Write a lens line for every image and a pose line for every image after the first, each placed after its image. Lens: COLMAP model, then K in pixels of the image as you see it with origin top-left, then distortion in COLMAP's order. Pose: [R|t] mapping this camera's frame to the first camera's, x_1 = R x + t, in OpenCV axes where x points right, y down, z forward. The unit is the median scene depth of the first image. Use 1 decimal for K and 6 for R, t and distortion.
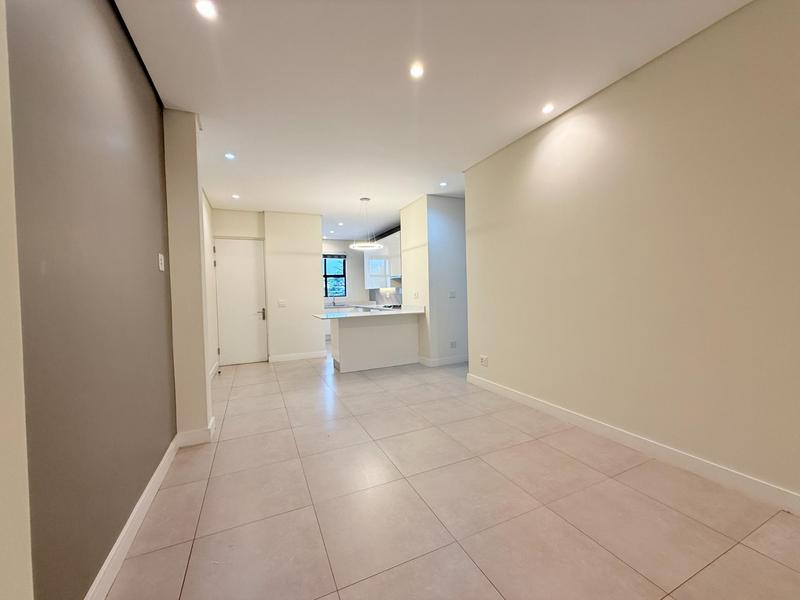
lens RADIAL K [[319.9, 0, 396.4], [0, 319.9, 300.5], [0, 0, 1]] dist [-0.000852, 0.000099]
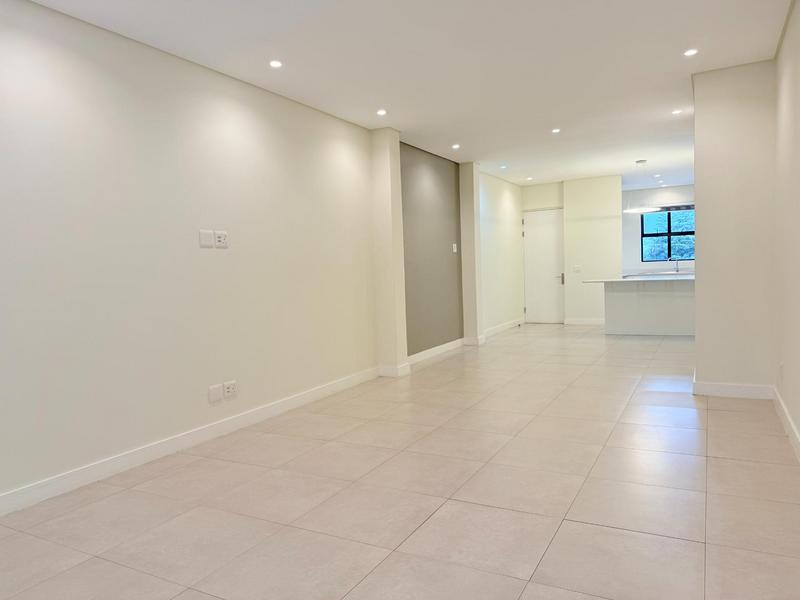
lens RADIAL K [[563.6, 0, 402.4], [0, 563.6, 300.7], [0, 0, 1]] dist [0.073470, -0.092412]
pose [[0.610021, 0.049760, -0.790821, 0.763008], [0.002159, 0.997918, 0.064457, -0.008020], [0.792382, -0.041028, 0.608644, -0.576240]]
